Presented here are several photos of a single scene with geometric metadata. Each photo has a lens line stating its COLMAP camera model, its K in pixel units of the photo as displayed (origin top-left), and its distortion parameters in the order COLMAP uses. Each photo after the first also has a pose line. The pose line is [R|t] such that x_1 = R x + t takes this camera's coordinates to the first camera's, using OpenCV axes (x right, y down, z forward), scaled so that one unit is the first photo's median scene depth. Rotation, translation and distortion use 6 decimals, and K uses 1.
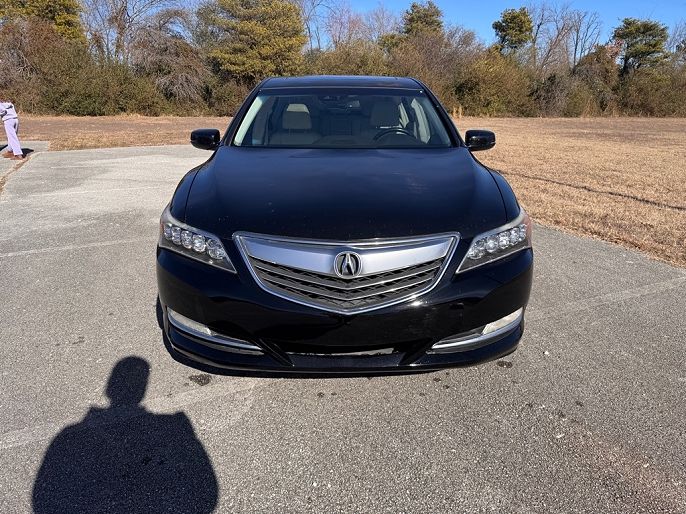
lens RADIAL K [[598.8, 0, 347.4], [0, 598.8, 260.4], [0, 0, 1]] dist [0.003131, -0.022543]
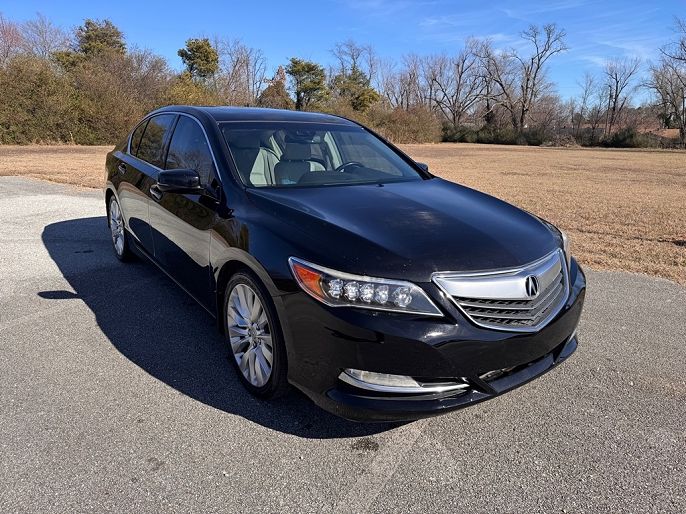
lens RADIAL K [[598.8, 0, 346.6], [0, 598.8, 259.2], [0, 0, 1]] dist [0.003131, -0.022543]
pose [[0.742037, -0.130893, 0.657456, -0.917332], [0.154051, 0.987800, 0.022791, -0.115066], [-0.652418, 0.084370, 0.753149, 0.337705]]
